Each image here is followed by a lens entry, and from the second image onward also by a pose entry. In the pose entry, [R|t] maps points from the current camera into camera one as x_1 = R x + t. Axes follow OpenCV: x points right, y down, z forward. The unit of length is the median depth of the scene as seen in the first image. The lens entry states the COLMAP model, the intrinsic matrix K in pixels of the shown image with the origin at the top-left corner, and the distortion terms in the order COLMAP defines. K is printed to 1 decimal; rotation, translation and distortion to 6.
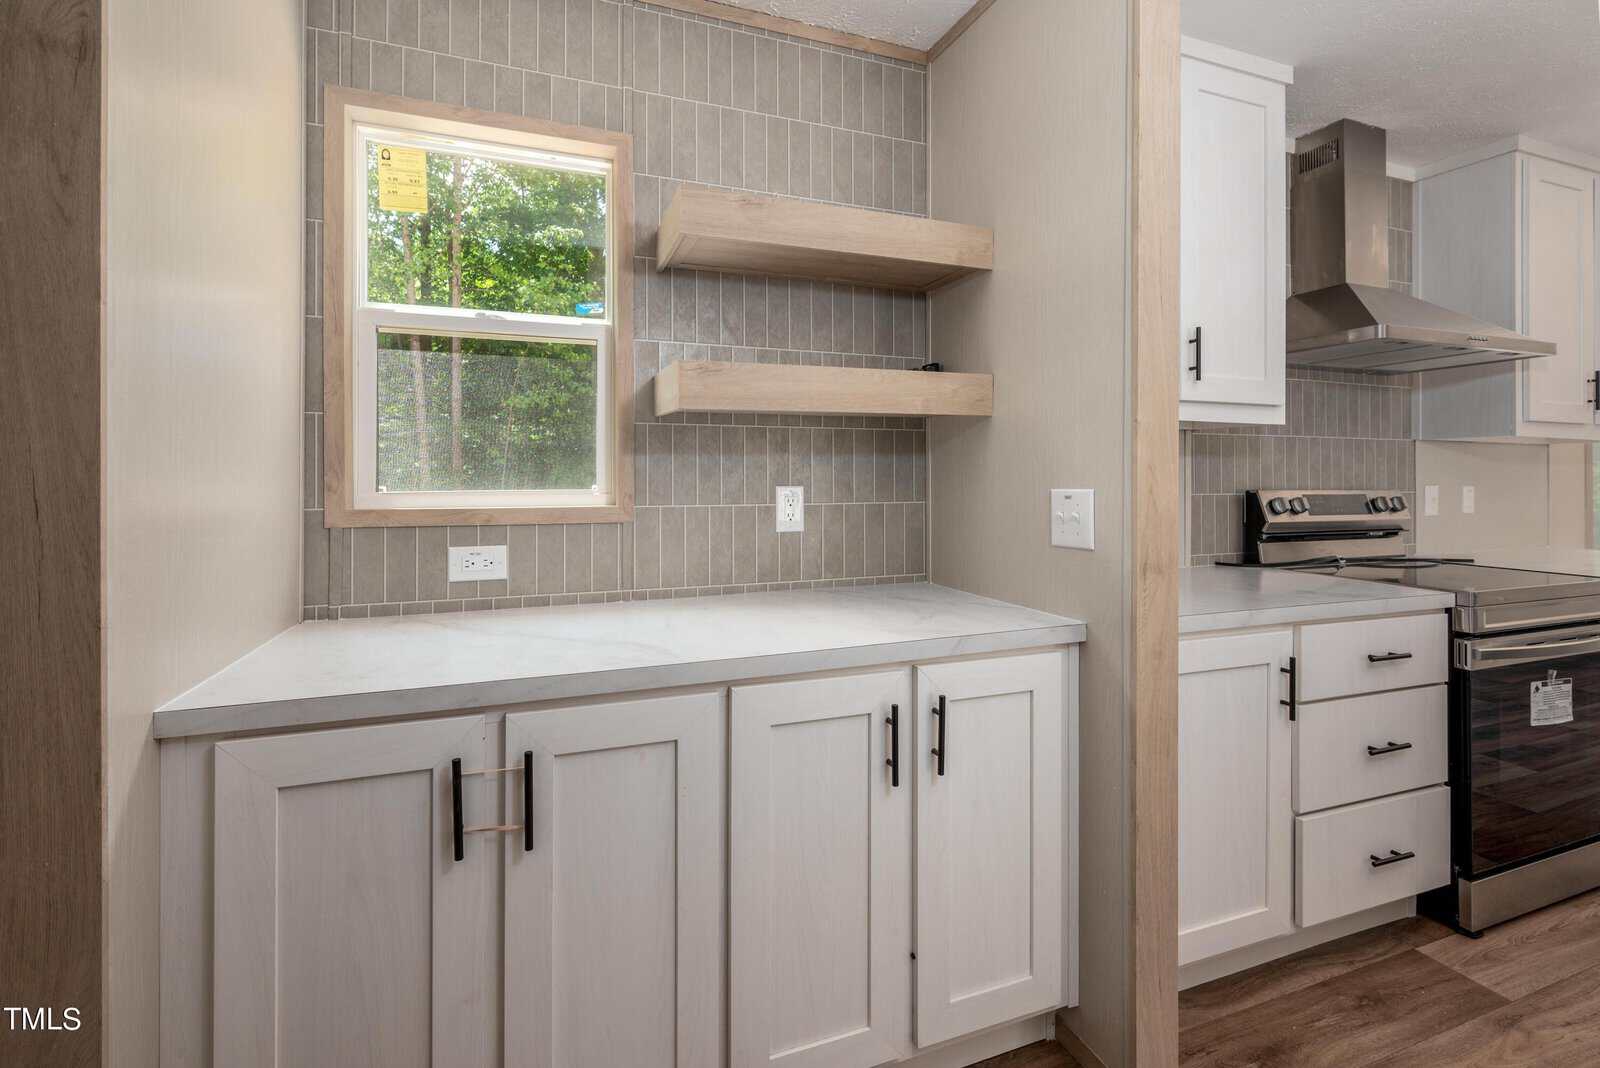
lens RADIAL K [[729.4, 0, 801.0], [0, 729.4, 477.2], [0, 0, 1]] dist [0.001485, 0.000295]
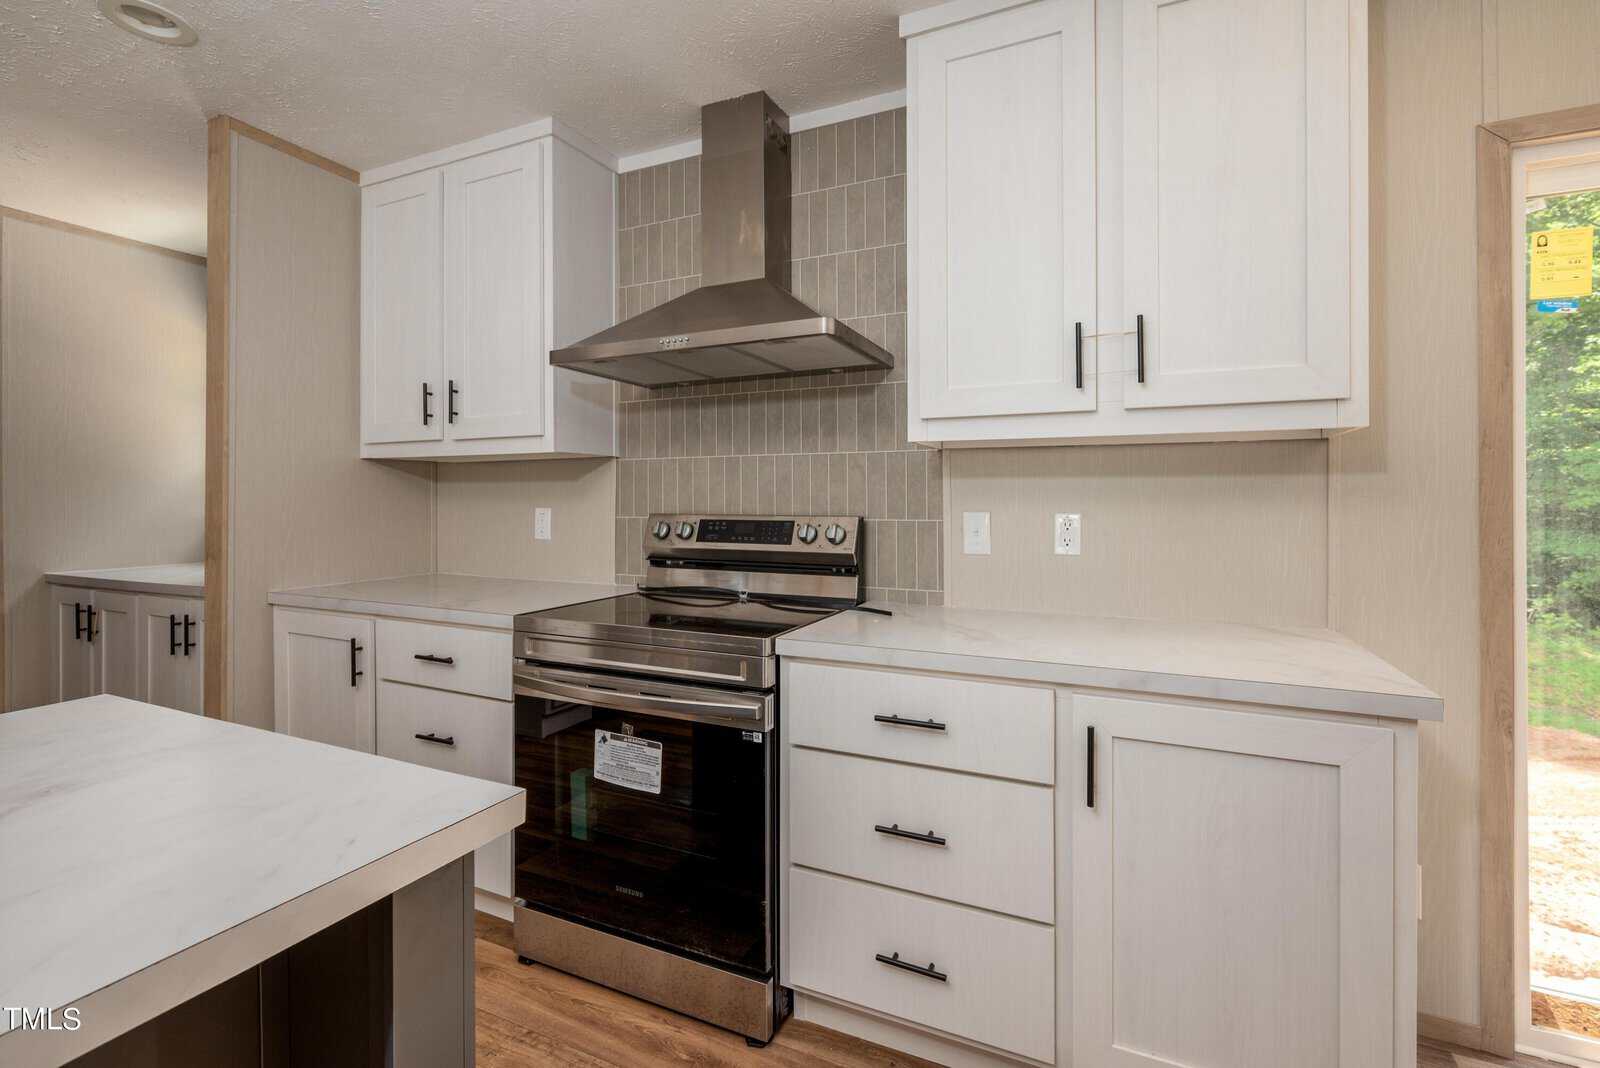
lens RADIAL K [[707.3, 0, 799.9], [0, 707.3, 501.3], [0, 0, 1]] dist [0.000351, 0.000018]
pose [[0.699485, -0.000645, -0.714647, 1.806114], [0.003459, 0.999991, 0.002483, -0.001488], [0.714639, -0.004209, 0.699481, 0.573593]]
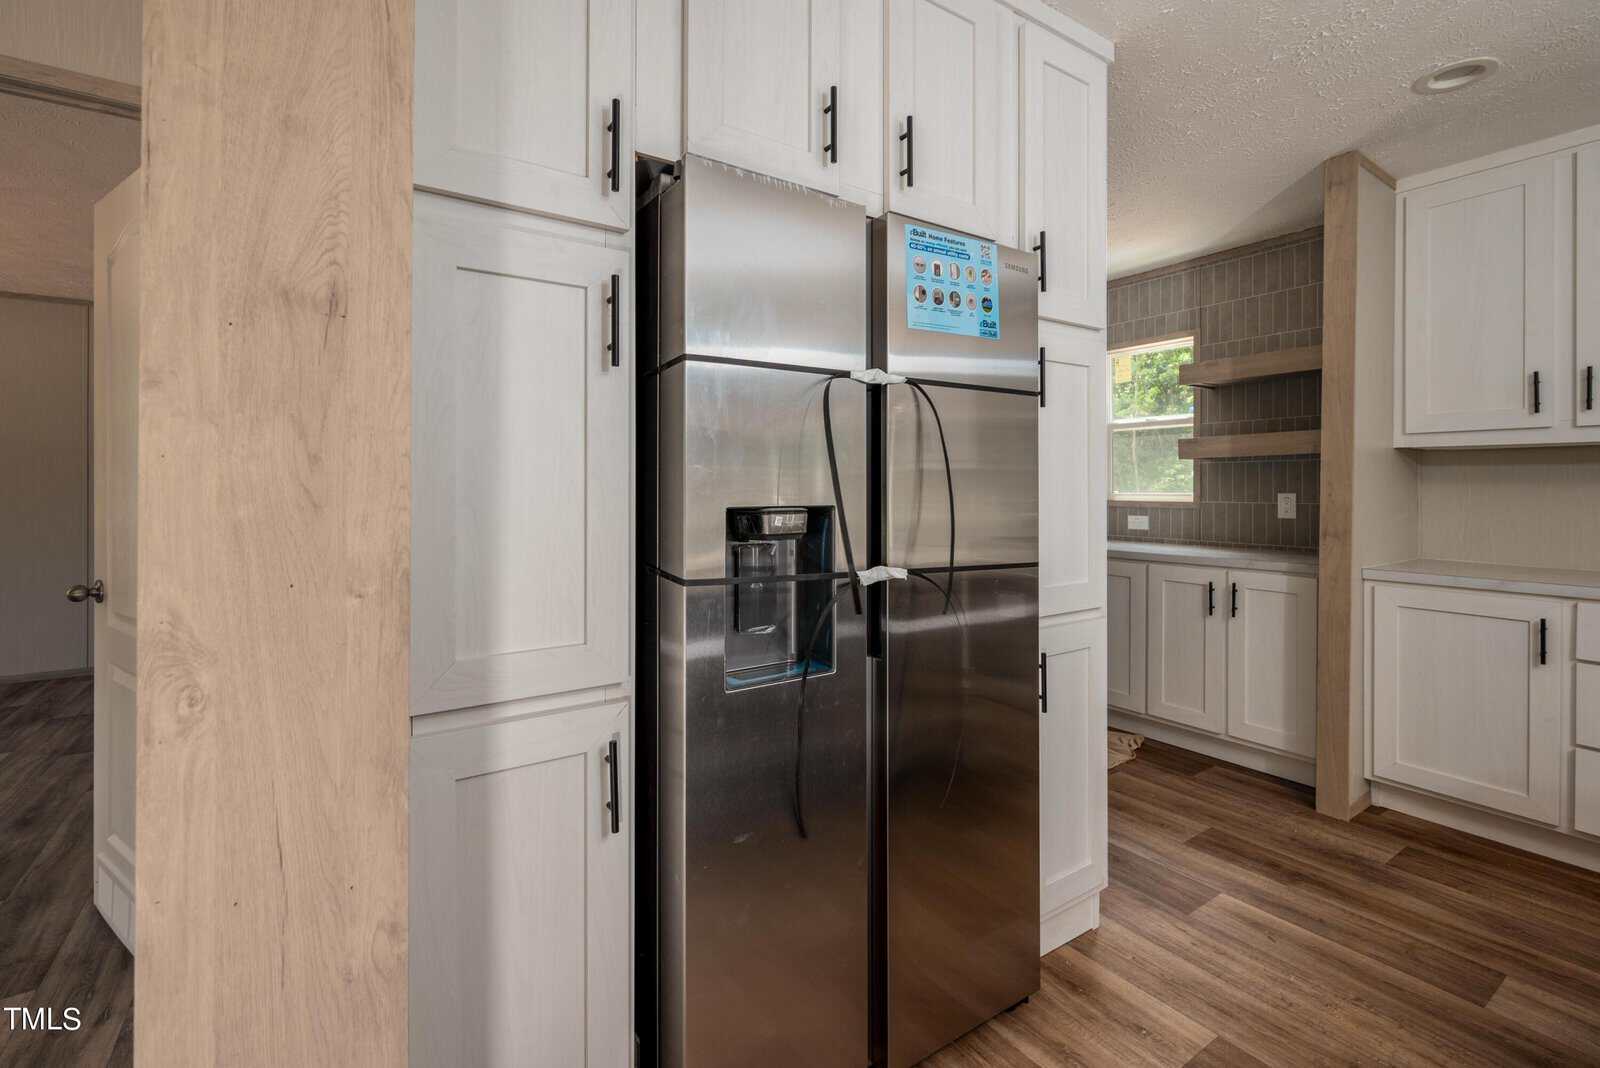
lens RADIAL K [[733.0, 0, 816.5], [0, 733.0, 467.8], [0, 0, 1]] dist [0.013906, -0.000056]
pose [[0.260536, -0.024273, -0.965159, 1.402162], [-0.001641, 0.999671, -0.025584, -0.002143], [0.965463, 0.008249, 0.260411, -0.584470]]
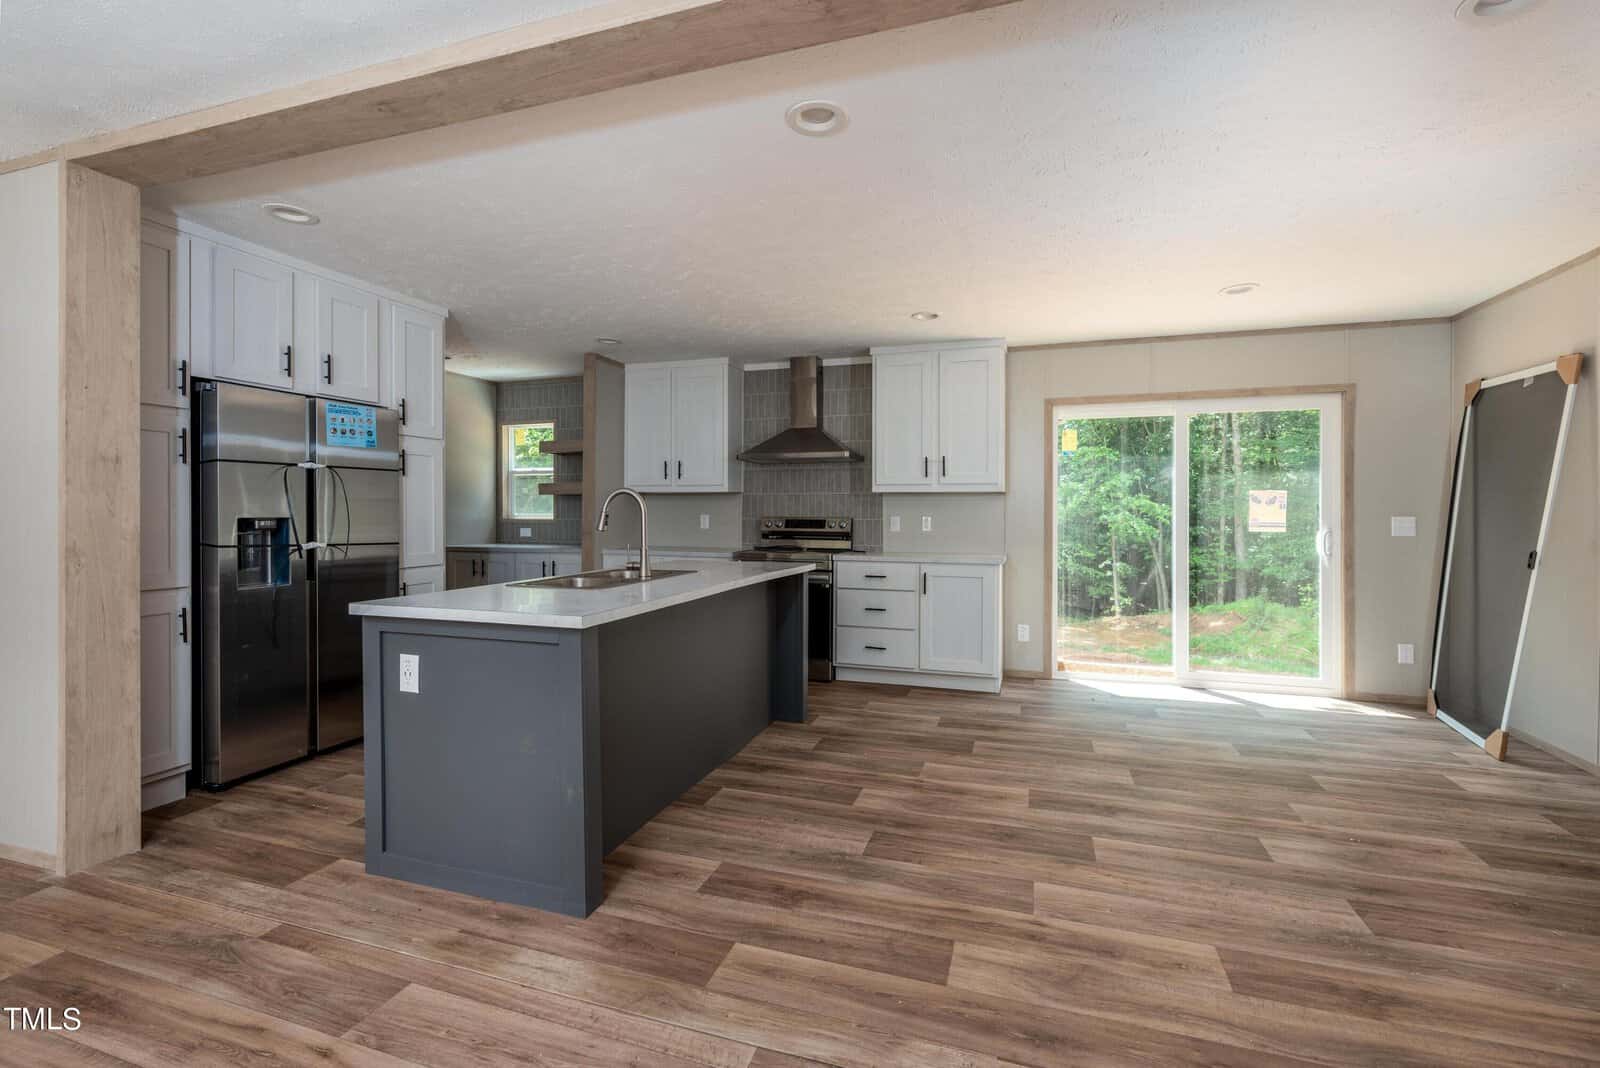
lens RADIAL K [[712.3, 0, 799.3], [0, 712.3, 512.6], [0, 0, 1]] dist [-0.002407, -0.000532]
pose [[0.774064, 0.001613, -0.633106, 2.733102], [-0.001047, 0.999999, 0.001268, 0.000307], [0.633107, -0.000318, 0.774064, -0.926054]]
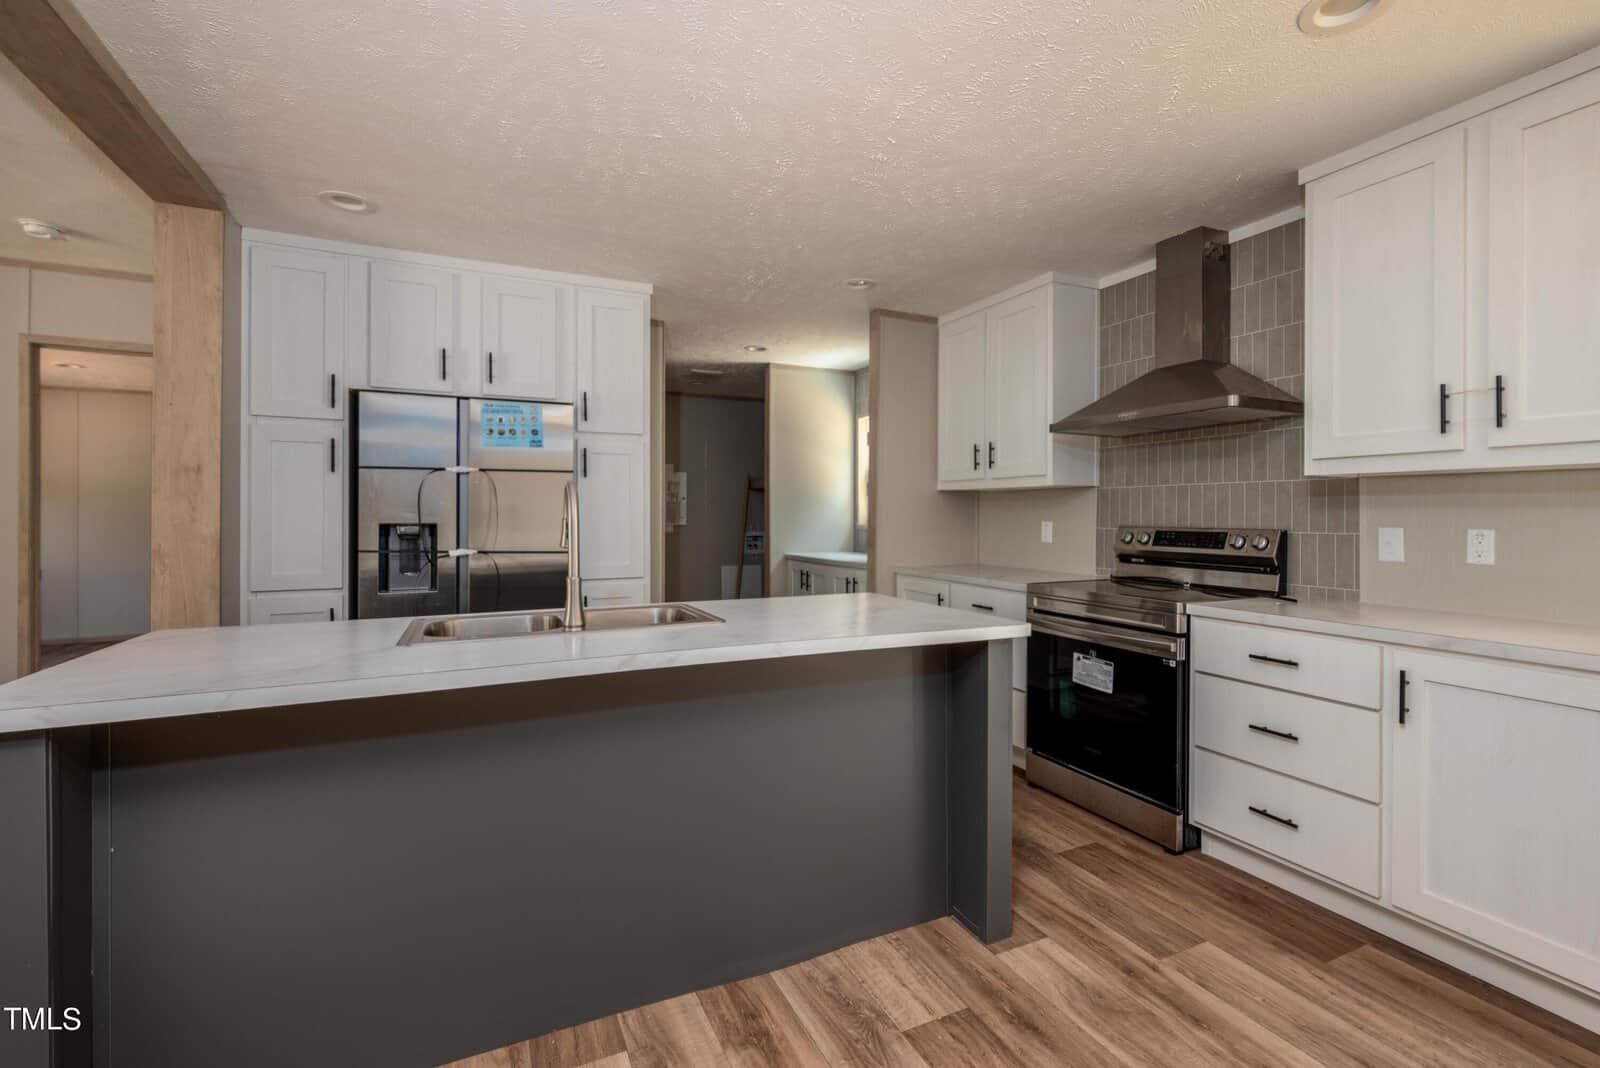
lens RADIAL K [[702.0, 0, 800.7], [0, 702.0, 518.3], [0, 0, 1]] dist [-0.000690, -0.000377]
pose [[0.075856, 0.003303, -0.997113, 2.419386], [-0.000680, 0.999994, 0.003261, -0.002146], [0.997119, 0.000431, 0.075858, 0.324620]]
